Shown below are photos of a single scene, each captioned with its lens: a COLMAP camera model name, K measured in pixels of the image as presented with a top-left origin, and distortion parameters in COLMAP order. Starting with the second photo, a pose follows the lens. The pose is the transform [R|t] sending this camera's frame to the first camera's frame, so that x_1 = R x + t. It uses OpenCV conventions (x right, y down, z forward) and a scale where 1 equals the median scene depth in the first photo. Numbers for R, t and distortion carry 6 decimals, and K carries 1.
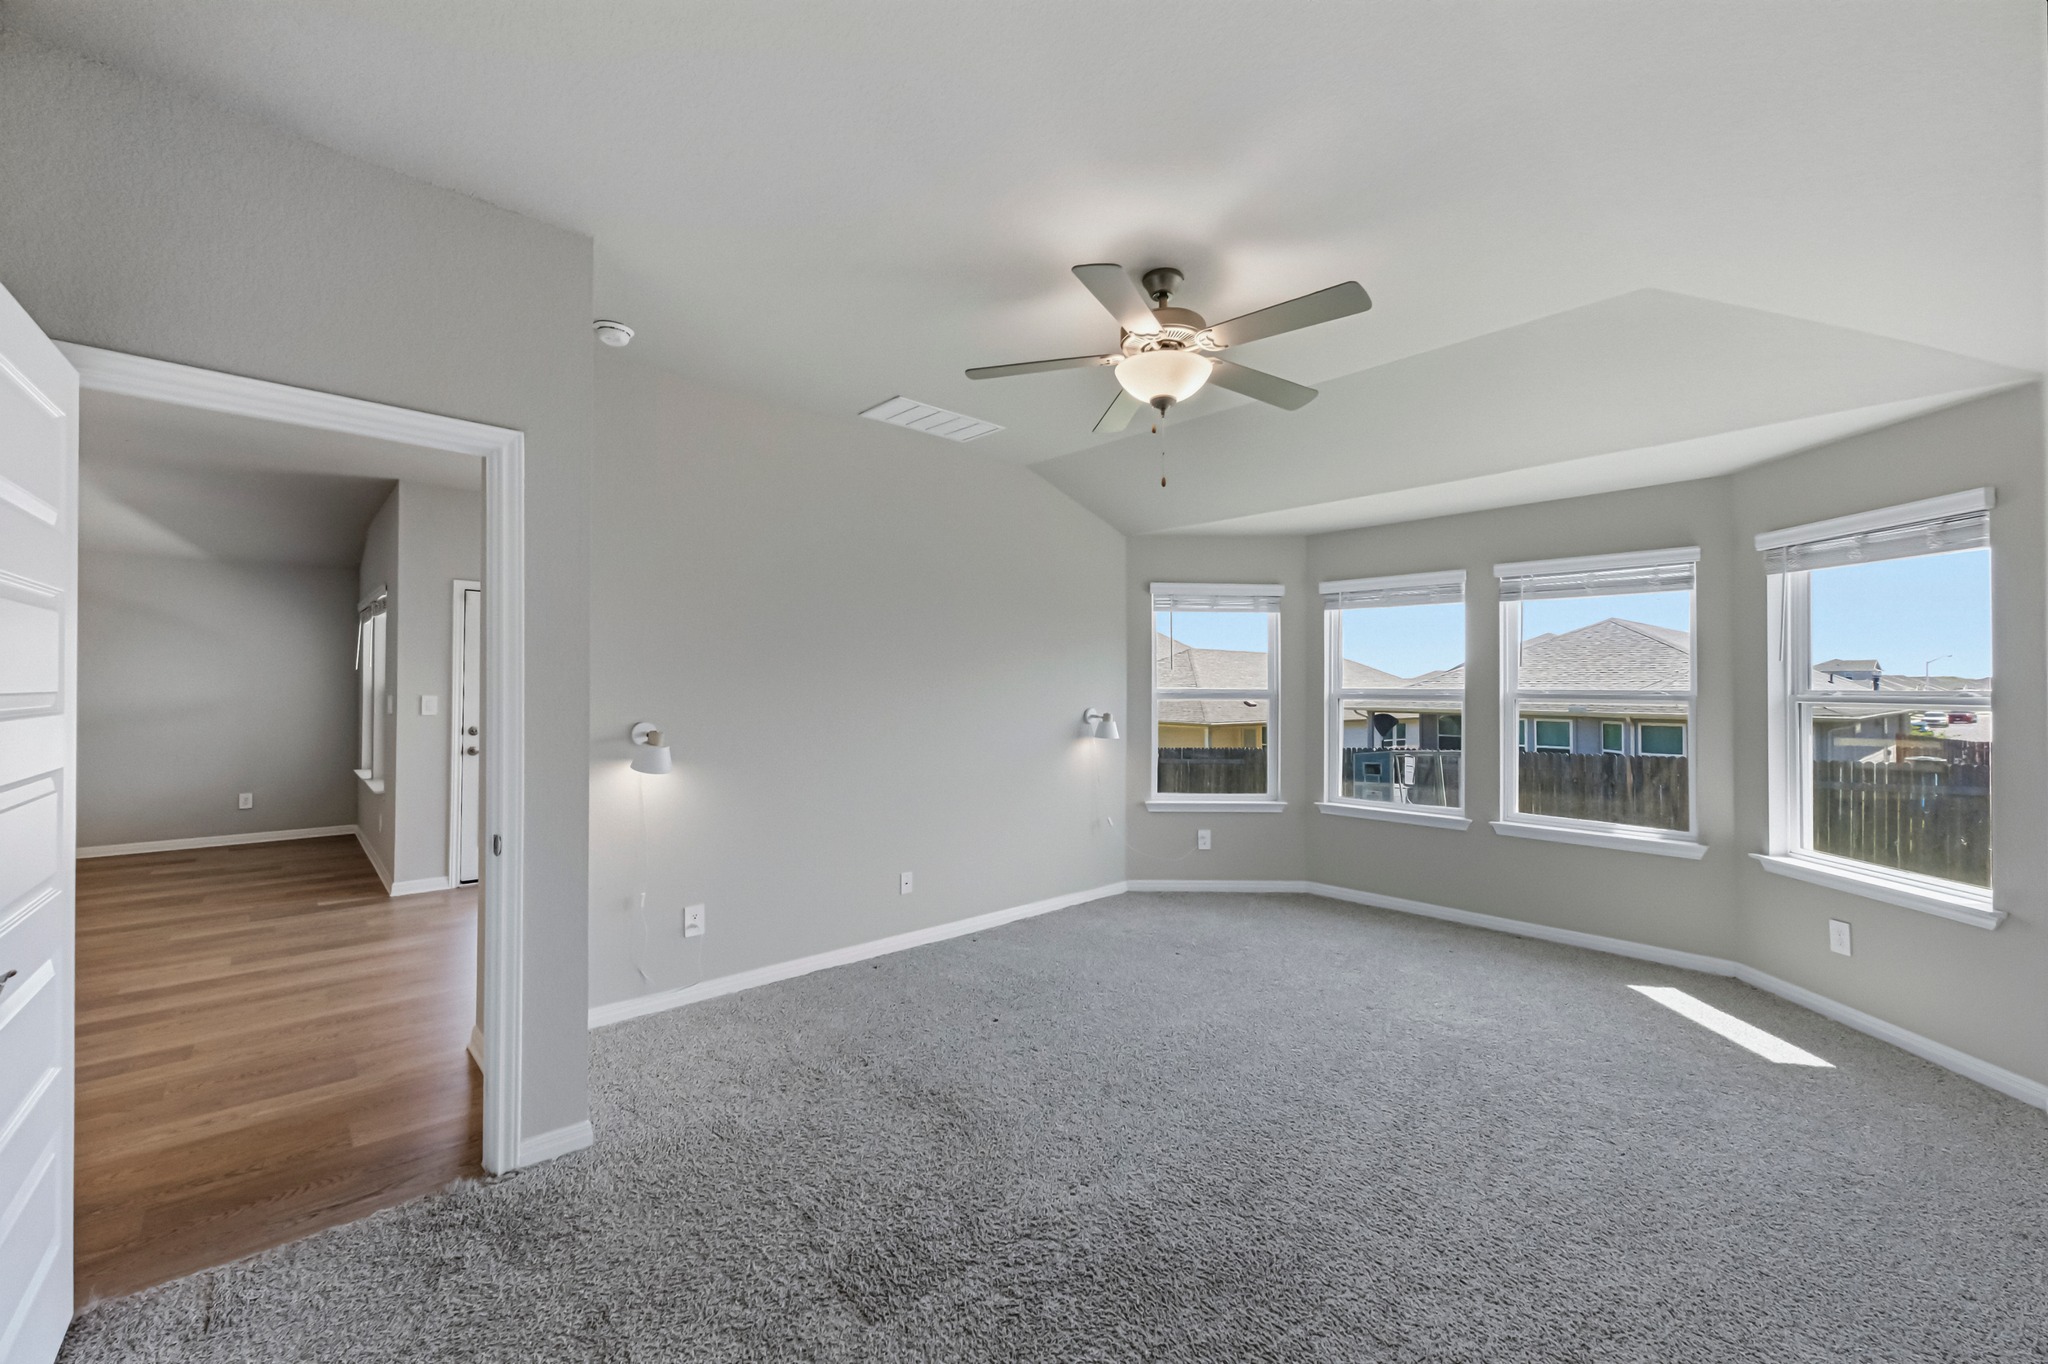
lens RADIAL K [[836.0, 0, 1024.0], [0, 836.0, 682.0], [0, 0, 1]] dist [0.000499, 0.000691]
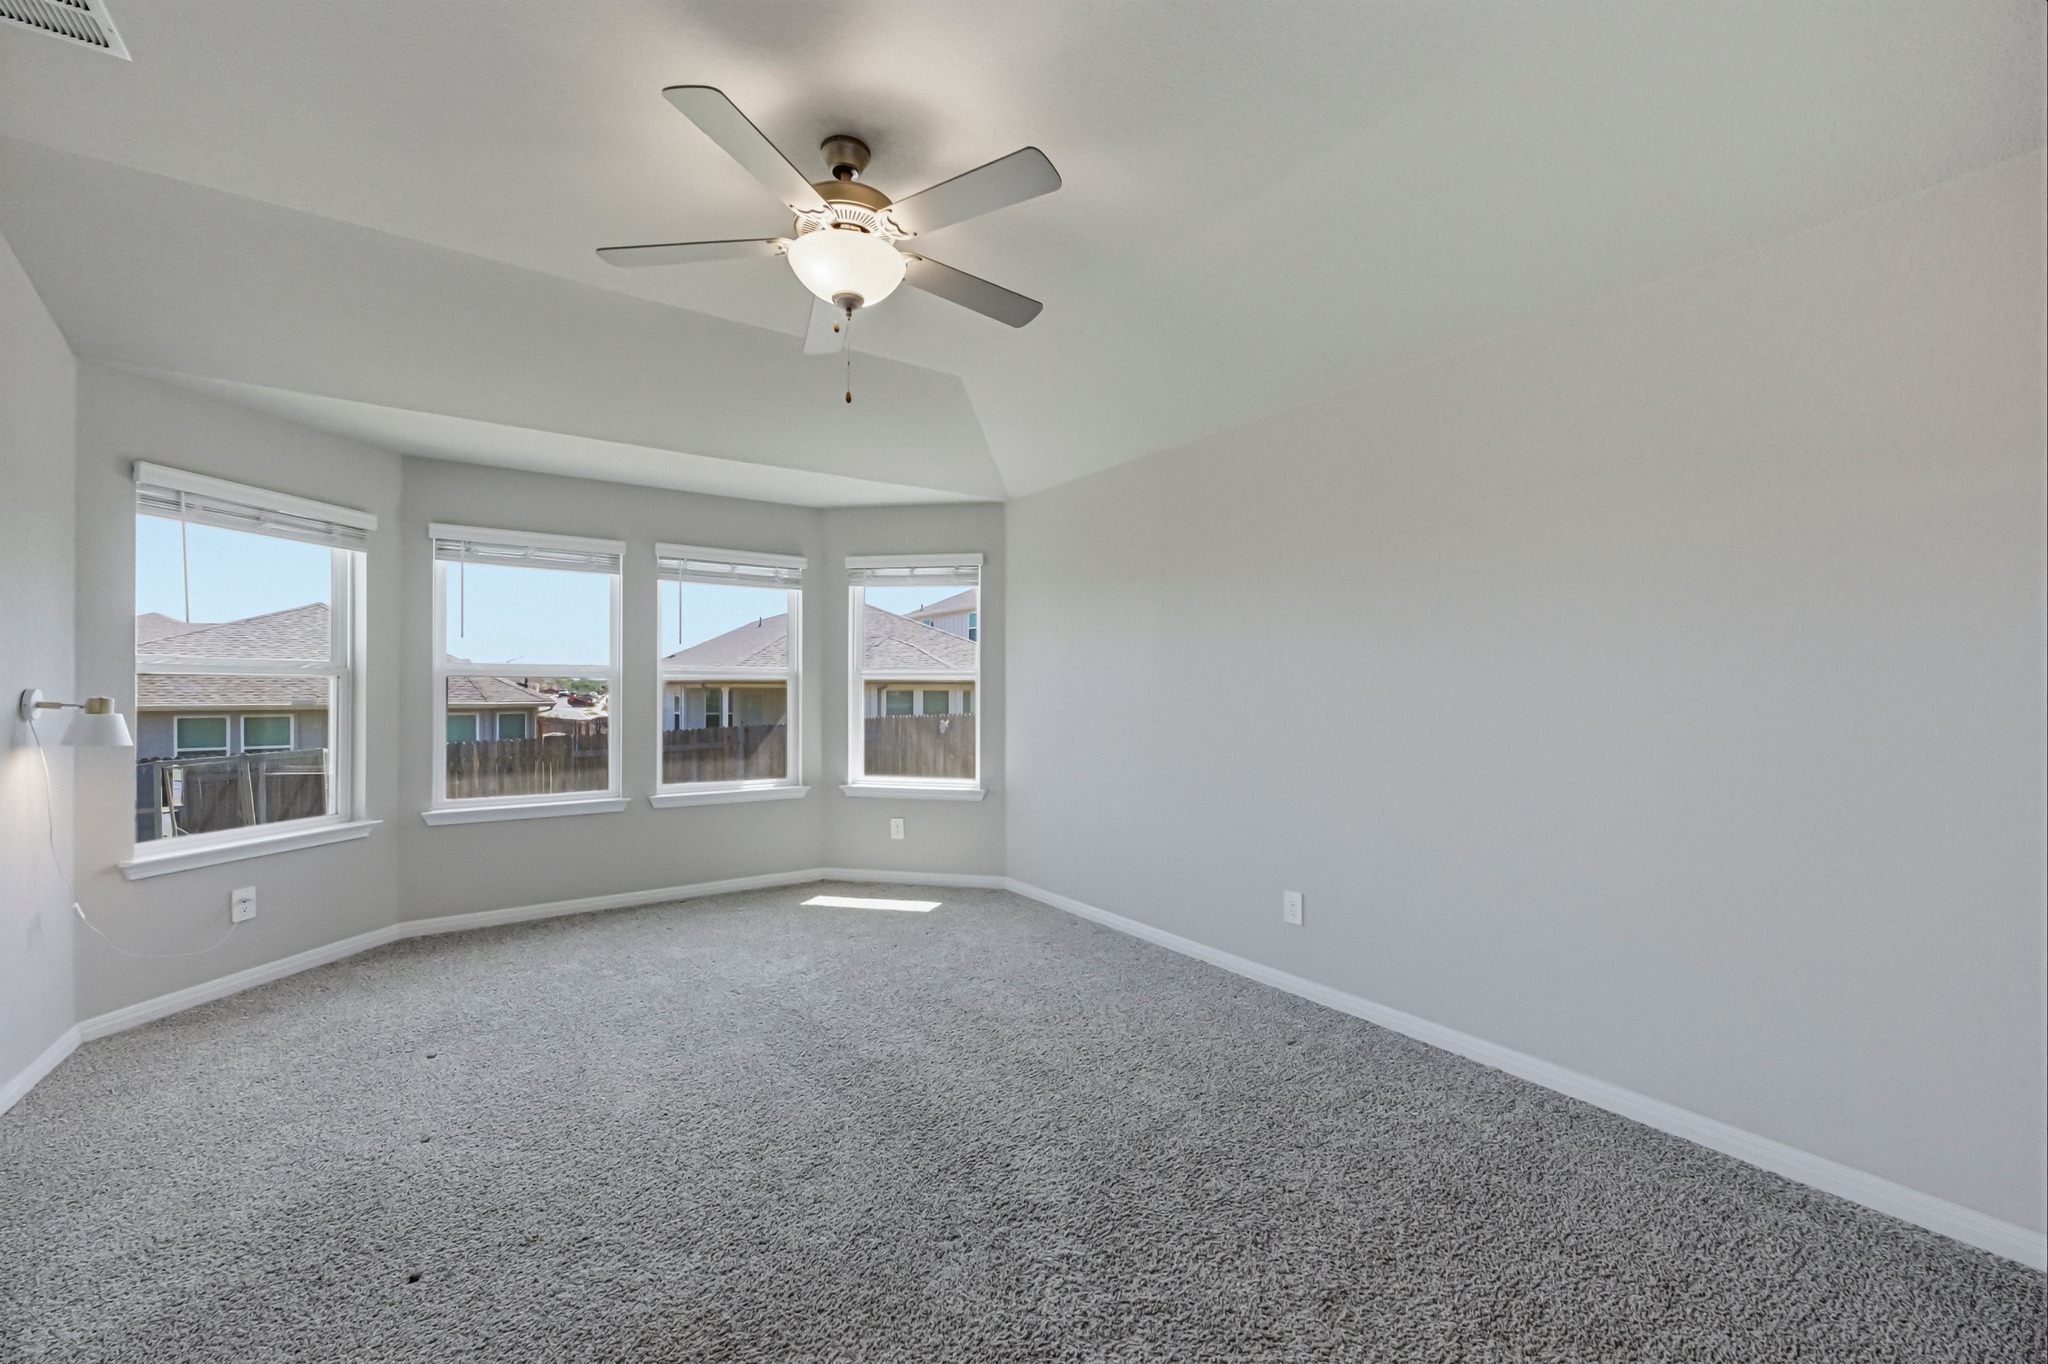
lens RADIAL K [[836.0, 0, 1024.0], [0, 836.0, 682.0], [0, 0, 1]] dist [0.000499, 0.000691]
pose [[0.124386, 0.003171, 0.992229, -0.368597], [-0.006407, 0.999977, -0.002392, 0.027029], [-0.992213, -0.006060, 0.124404, 0.410181]]
